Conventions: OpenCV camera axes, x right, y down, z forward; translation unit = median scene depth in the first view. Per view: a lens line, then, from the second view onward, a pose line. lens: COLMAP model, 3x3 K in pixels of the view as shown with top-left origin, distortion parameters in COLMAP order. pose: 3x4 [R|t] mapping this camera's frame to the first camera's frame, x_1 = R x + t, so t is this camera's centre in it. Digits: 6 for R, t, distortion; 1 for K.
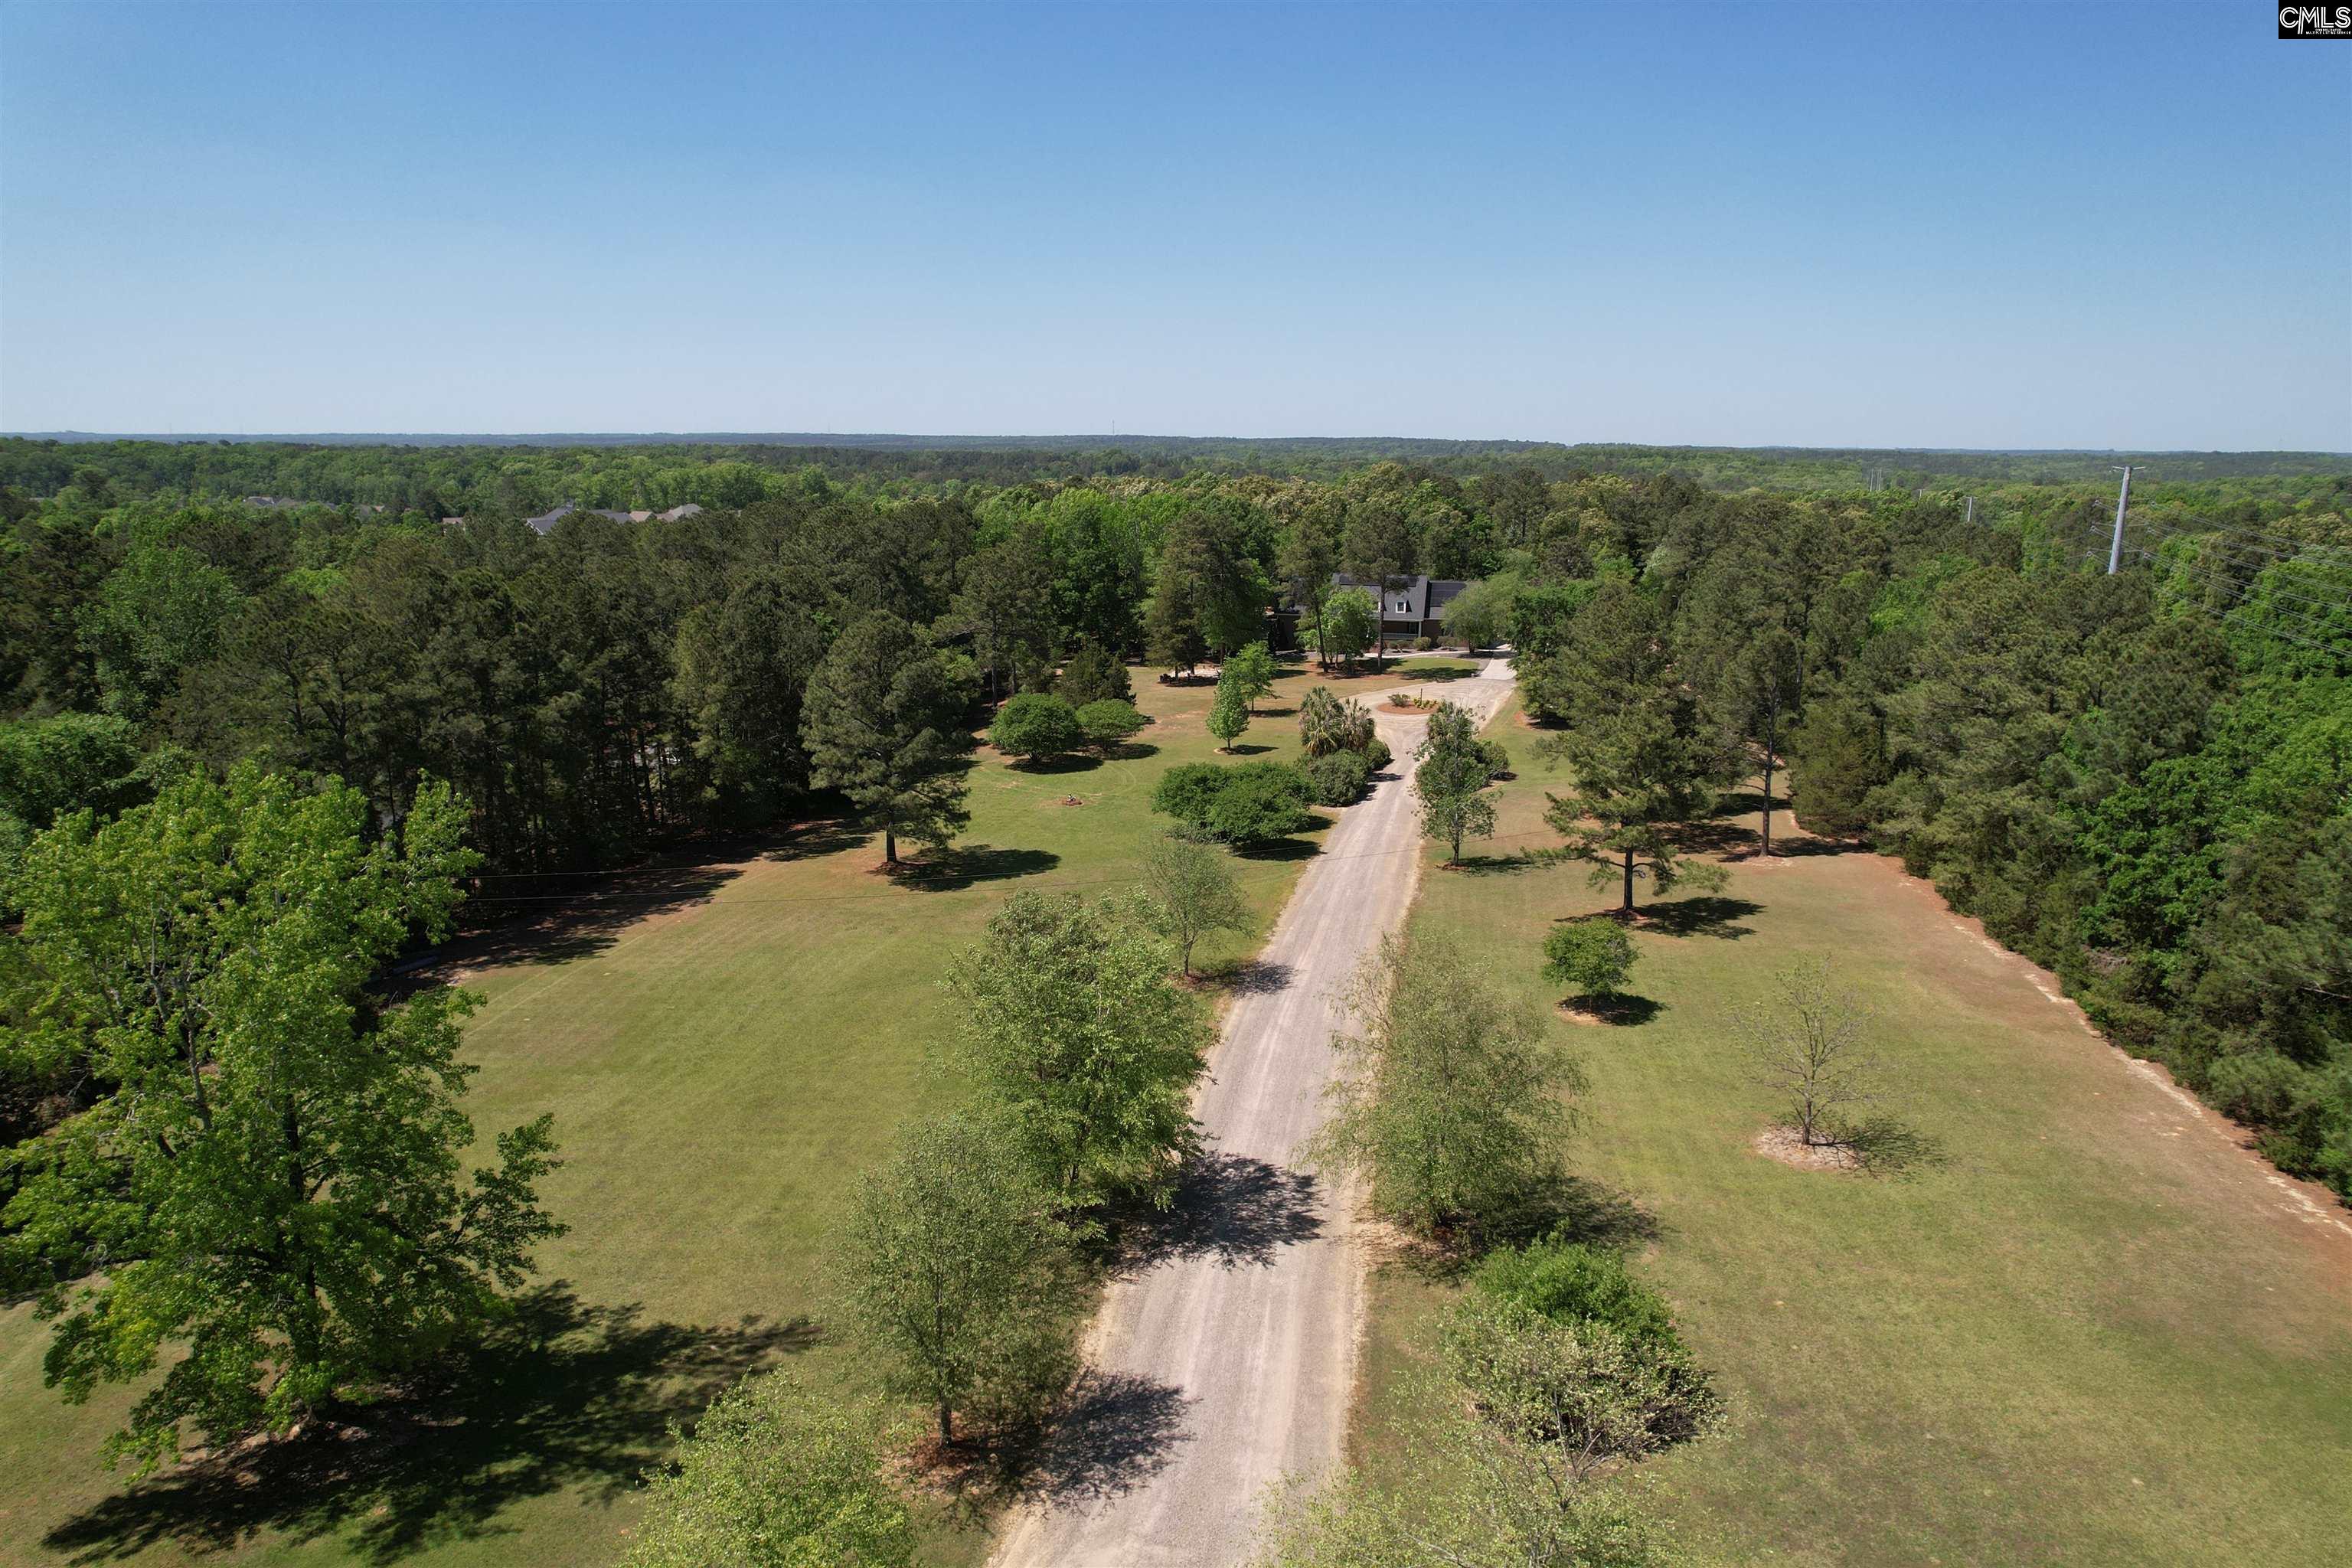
lens RADIAL K [[1491.7, 0, 1176.0], [0, 1491.7, 784.0], [0, 0, 1]] dist [-0.051036, 0.027402]
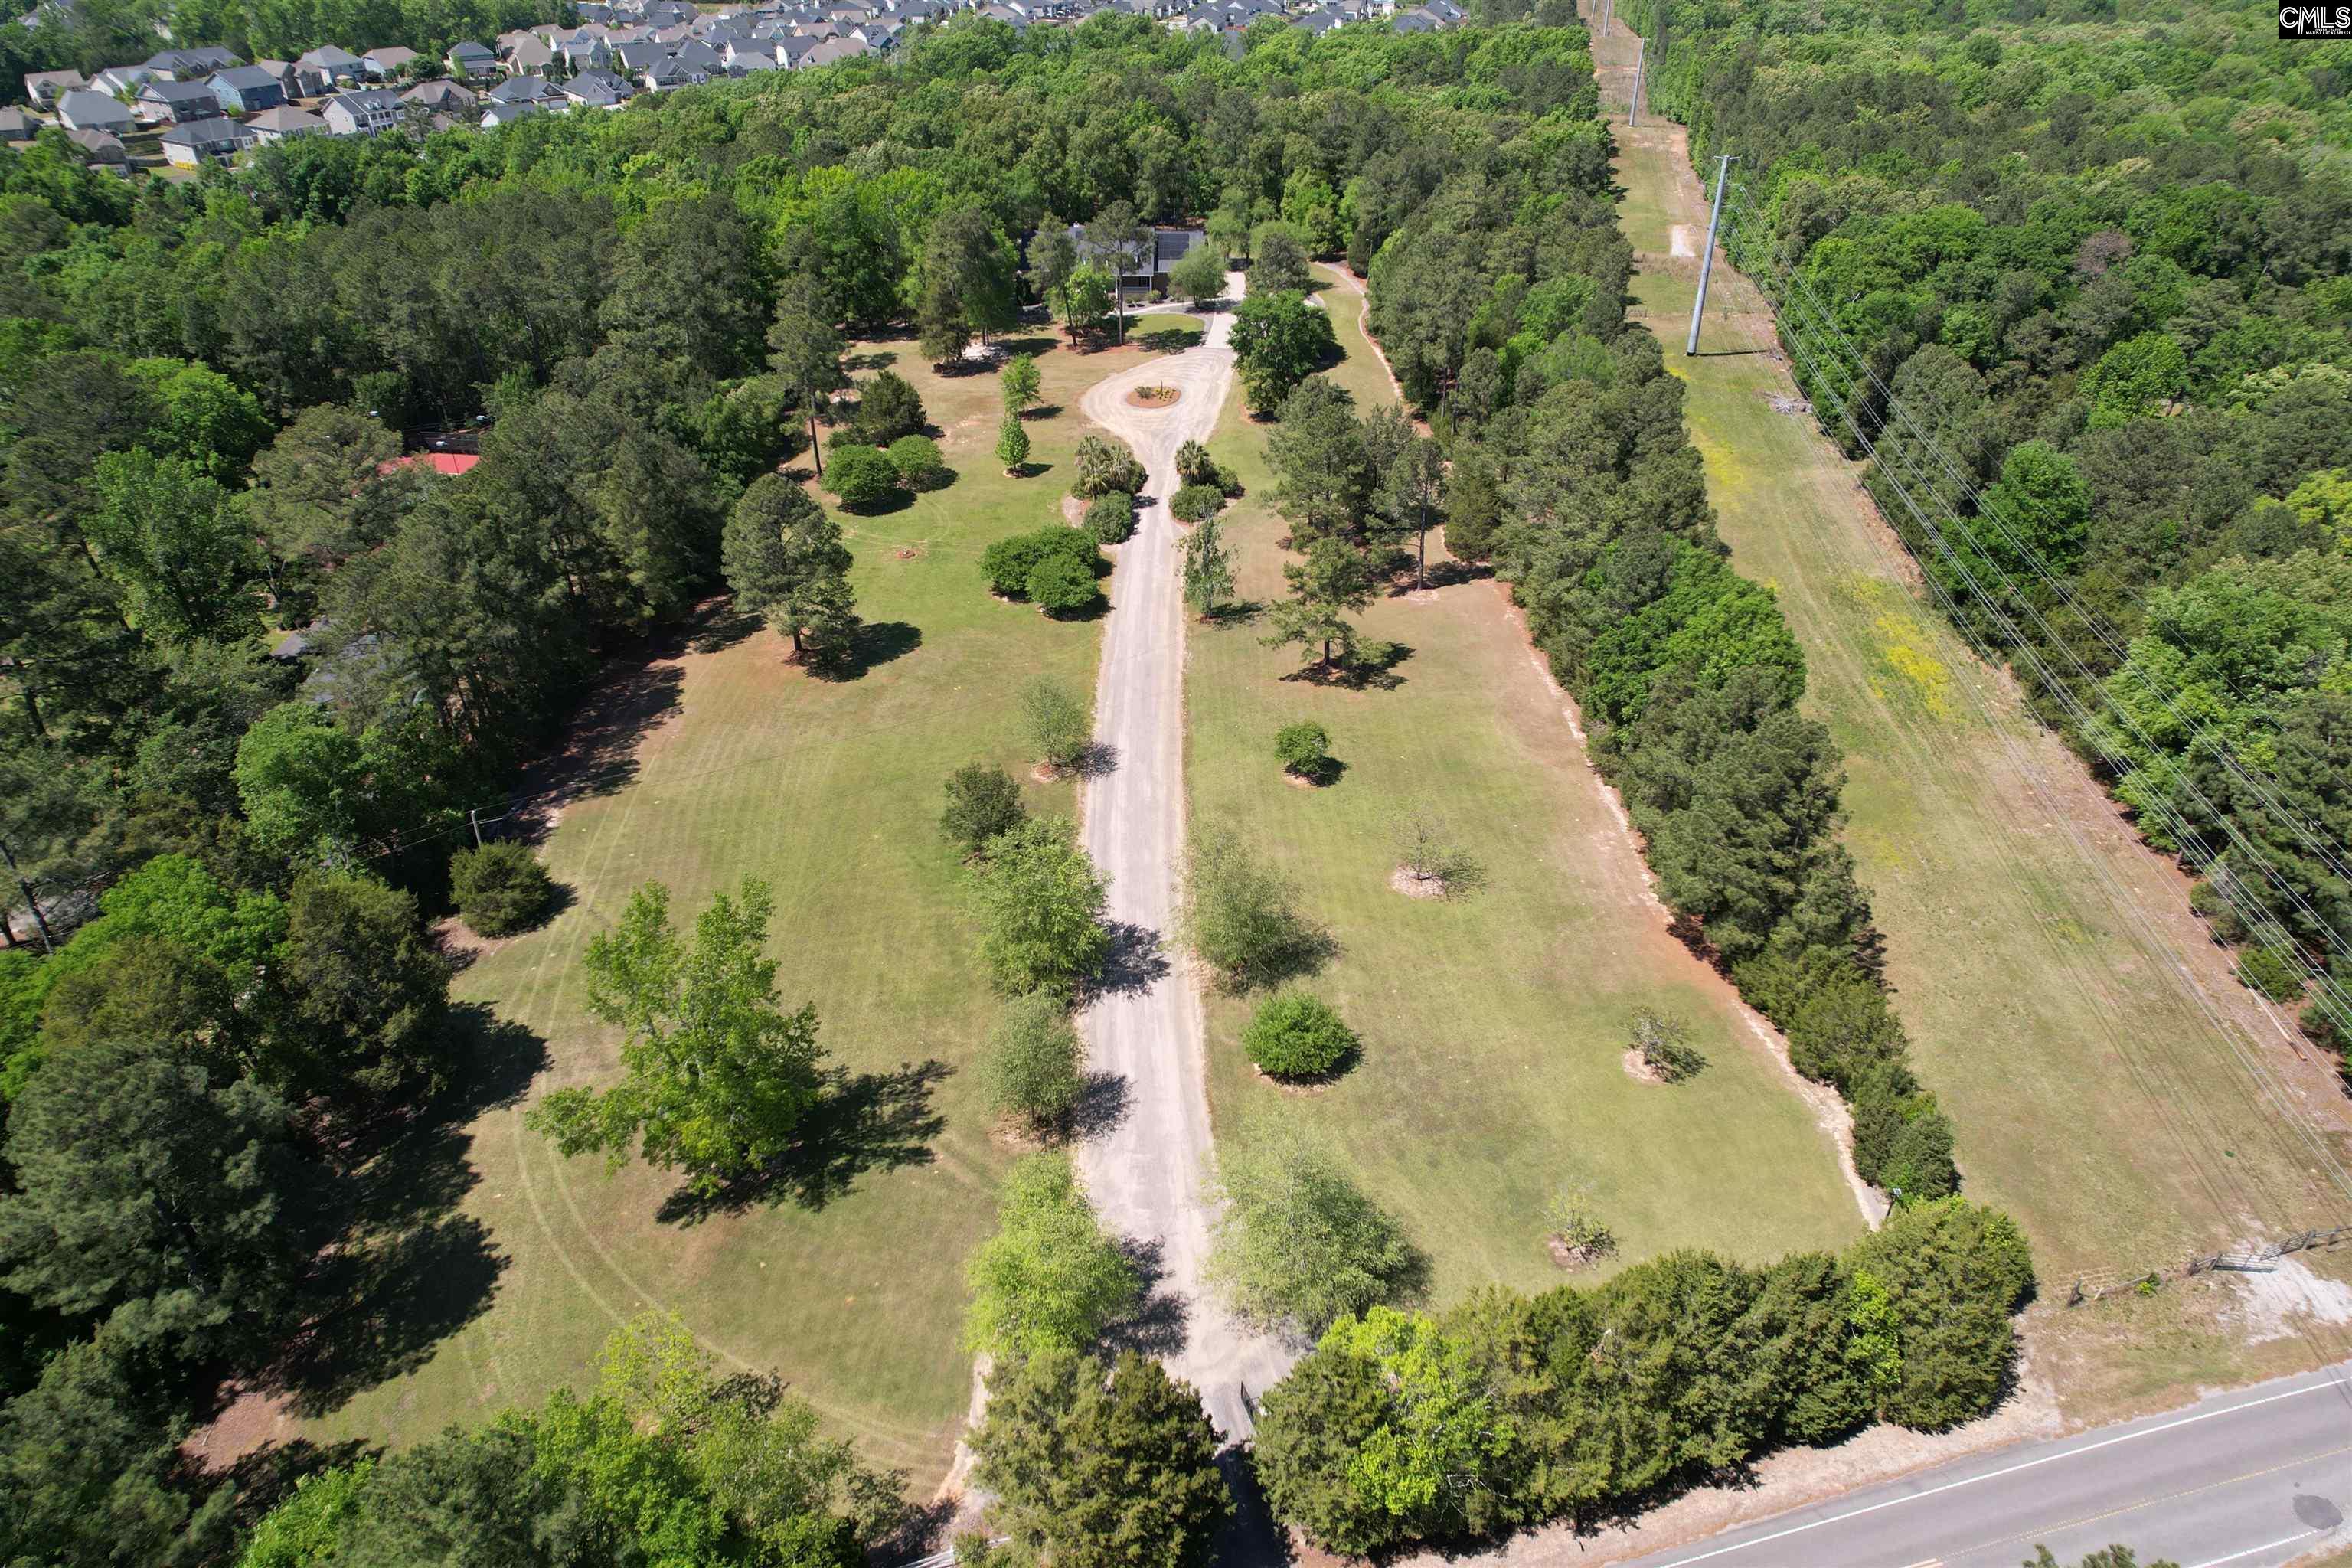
lens RADIAL K [[1491.7, 0, 1176.0], [0, 1491.7, 784.0], [0, 0, 1]] dist [-0.051036, 0.027402]
pose [[0.979779, -0.109729, 0.167309, -0.099896], [0.043703, 0.933378, 0.356225, -0.314099], [-0.195250, -0.341710, 0.919299, -0.359856]]
